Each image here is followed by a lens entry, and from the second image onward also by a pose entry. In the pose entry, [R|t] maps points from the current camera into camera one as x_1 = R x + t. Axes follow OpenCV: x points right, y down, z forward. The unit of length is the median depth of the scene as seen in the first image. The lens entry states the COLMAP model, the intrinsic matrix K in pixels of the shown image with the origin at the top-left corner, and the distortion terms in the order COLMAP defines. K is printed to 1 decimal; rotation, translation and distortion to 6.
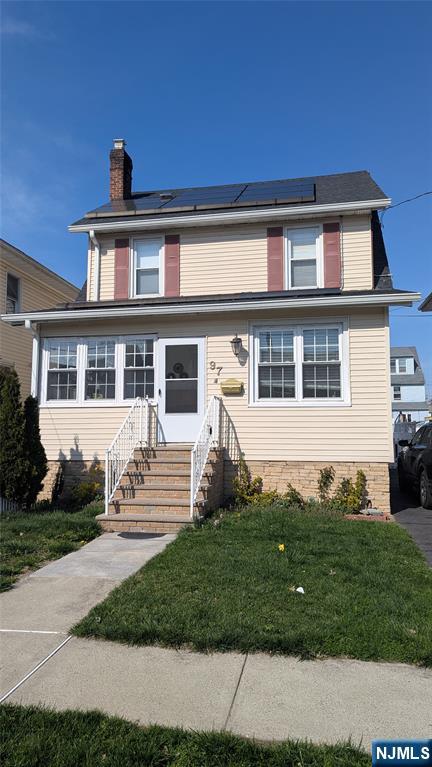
lens RADIAL K [[548.1, 0, 218.3], [0, 548.1, 379.8], [0, 0, 1]] dist [0.055796, -0.014791]
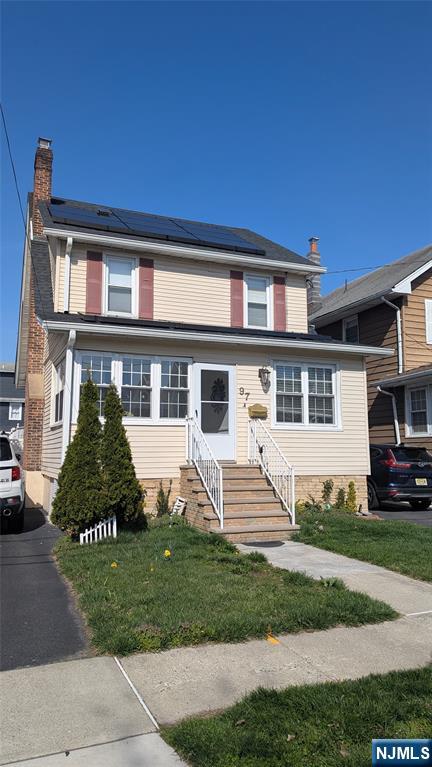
lens RADIAL K [[548.1, 0, 215.8], [0, 548.1, 378.5], [0, 0, 1]] dist [0.055796, -0.014791]
pose [[0.836876, 0.075323, 0.542185, -0.646019], [-0.056038, 0.997072, -0.052023, 0.008764], [-0.544516, 0.013154, 0.838647, 0.085512]]
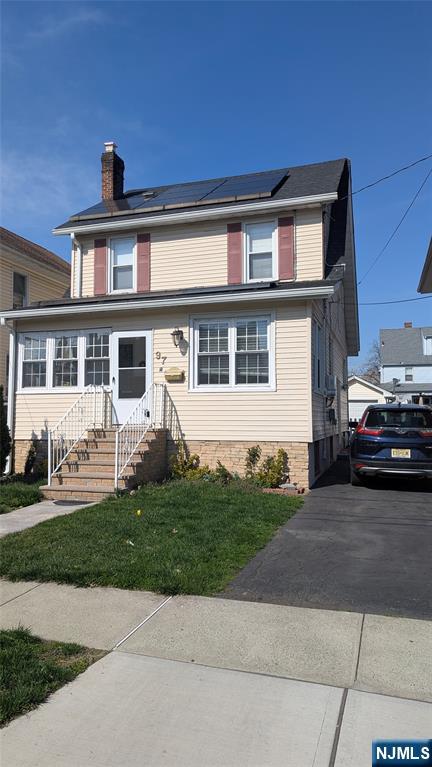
lens RADIAL K [[548.1, 0, 215.0], [0, 548.1, 384.0], [0, 0, 1]] dist [0.055796, -0.014791]
pose [[0.992239, -0.009004, -0.124022, 0.235873], [0.014170, 0.999065, 0.040838, -0.011735], [0.123539, -0.042278, 0.991439, -0.092326]]
